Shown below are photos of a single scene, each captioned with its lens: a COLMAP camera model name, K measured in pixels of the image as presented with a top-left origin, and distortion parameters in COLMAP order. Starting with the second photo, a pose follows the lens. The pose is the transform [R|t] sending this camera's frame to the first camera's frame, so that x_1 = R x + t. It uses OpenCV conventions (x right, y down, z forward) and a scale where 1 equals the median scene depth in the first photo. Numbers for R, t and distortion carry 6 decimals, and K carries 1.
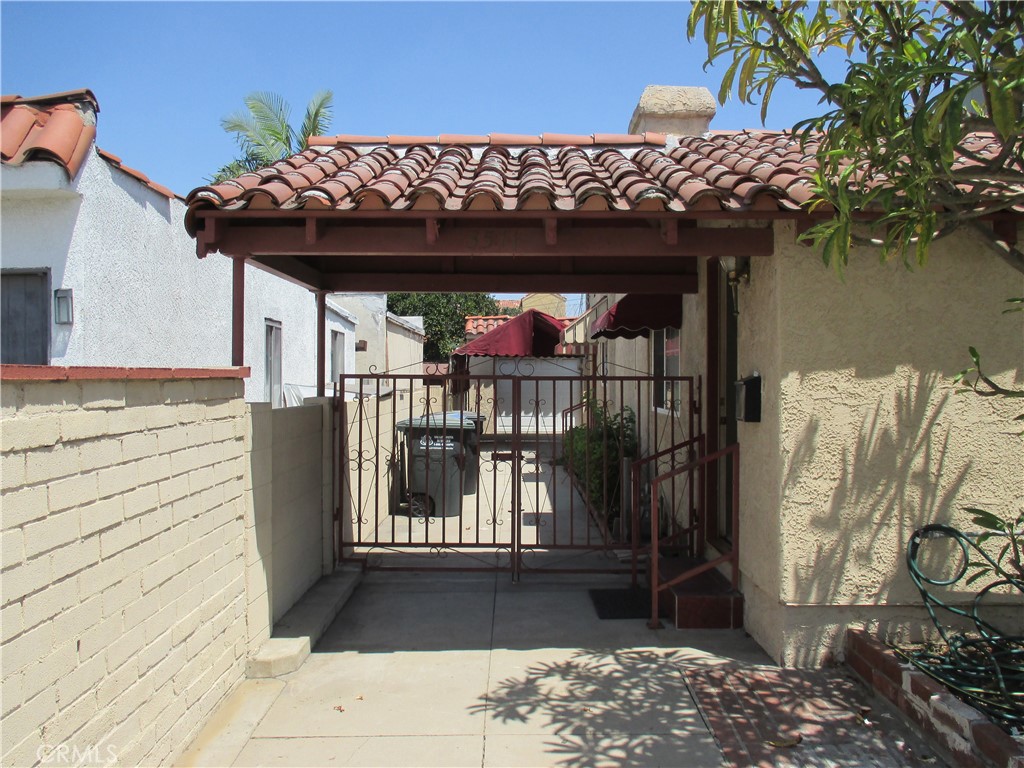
lens RADIAL K [[850.7, 0, 511.9], [0, 850.7, 383.4], [0, 0, 1]] dist [-0.040688, 0.023214]
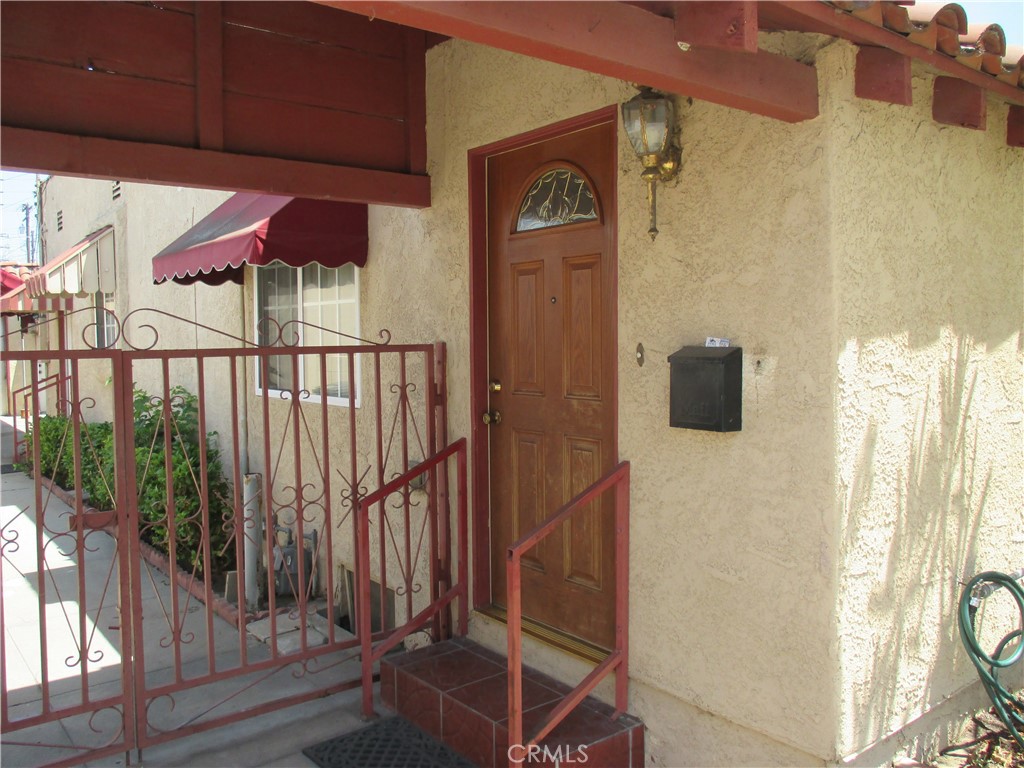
lens RADIAL K [[850.7, 0, 514.3], [0, 850.7, 378.7], [0, 0, 1]] dist [-0.040688, 0.023214]
pose [[0.780131, -0.041030, 0.624270, -0.176581], [0.014285, 0.998755, 0.047791, -0.017631], [-0.625453, -0.028366, 0.779746, 0.711095]]
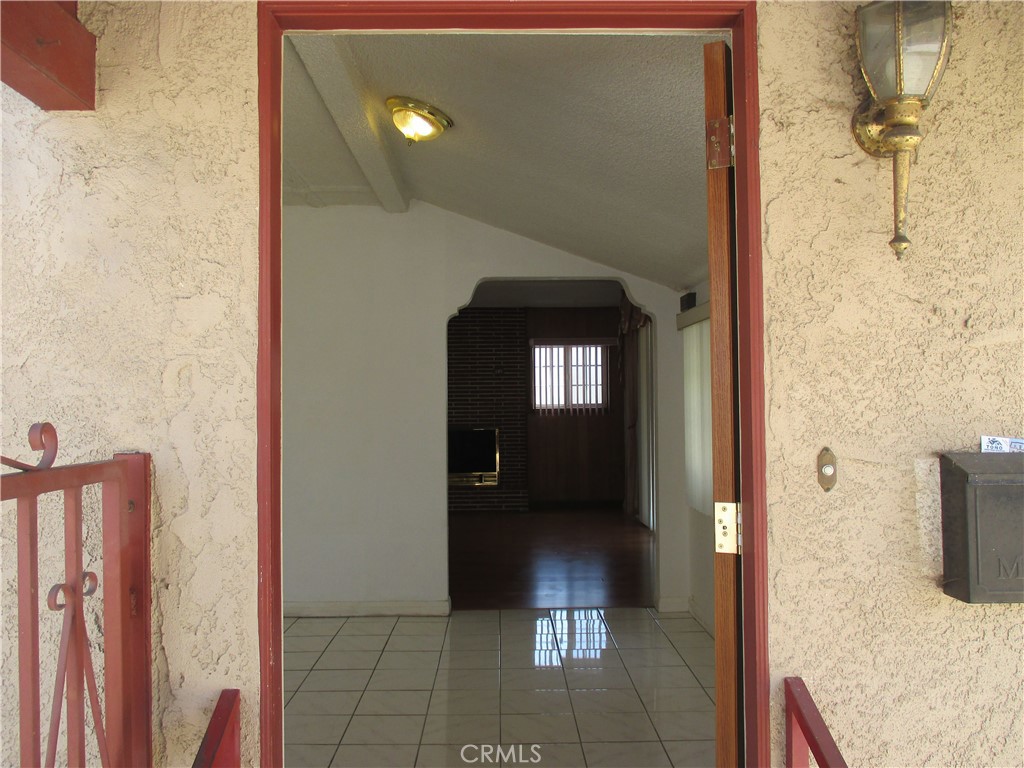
lens RADIAL K [[850.7, 0, 514.3], [0, 850.7, 388.0], [0, 0, 1]] dist [-0.040688, 0.023214]
pose [[-0.030313, 0.034708, 0.998938, -0.030484], [0.012701, 0.999330, -0.034337, -0.026598], [-0.999460, 0.011647, -0.030733, 1.310634]]
